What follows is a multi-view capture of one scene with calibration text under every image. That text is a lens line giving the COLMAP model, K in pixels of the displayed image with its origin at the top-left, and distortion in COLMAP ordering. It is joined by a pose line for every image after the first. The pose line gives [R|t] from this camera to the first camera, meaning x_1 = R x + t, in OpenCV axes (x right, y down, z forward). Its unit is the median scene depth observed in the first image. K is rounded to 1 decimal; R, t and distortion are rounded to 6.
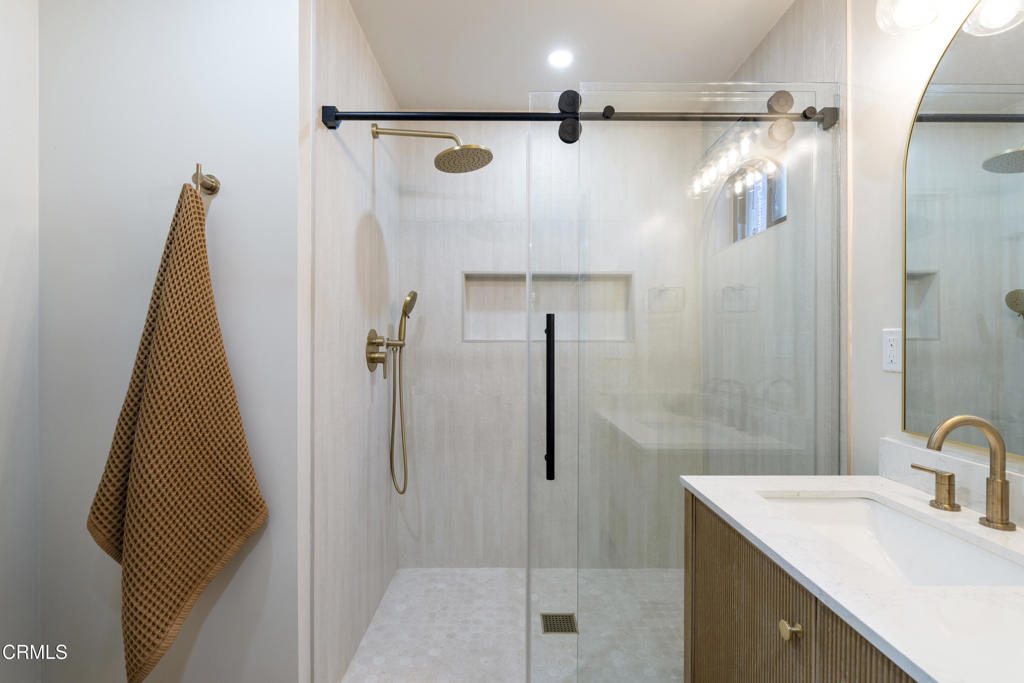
lens RADIAL K [[473.9, 0, 511.9], [0, 473.9, 345.9], [0, 0, 1]] dist [-0.000360, -0.000005]
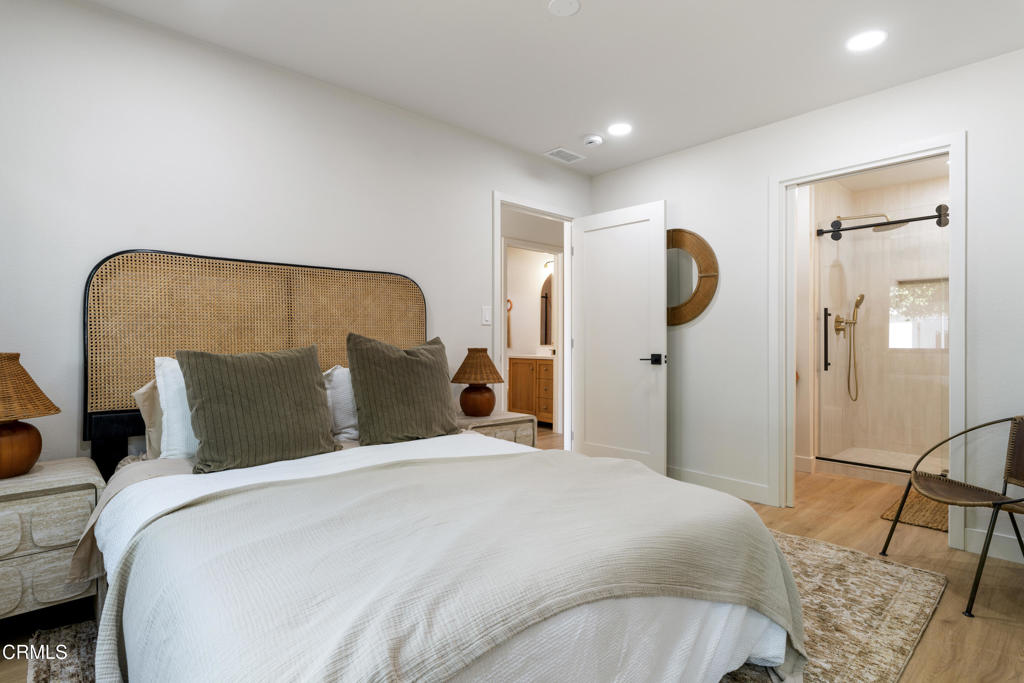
lens RADIAL K [[488.3, 0, 513.6], [0, 488.3, 337.6], [0, 0, 1]] dist [-0.000676, -0.000088]
pose [[0.658400, -0.000863, -0.752668, 0.365089], [0.001994, 0.999998, 0.000597, 0.057108], [0.752666, -0.001895, 0.658400, -1.415565]]
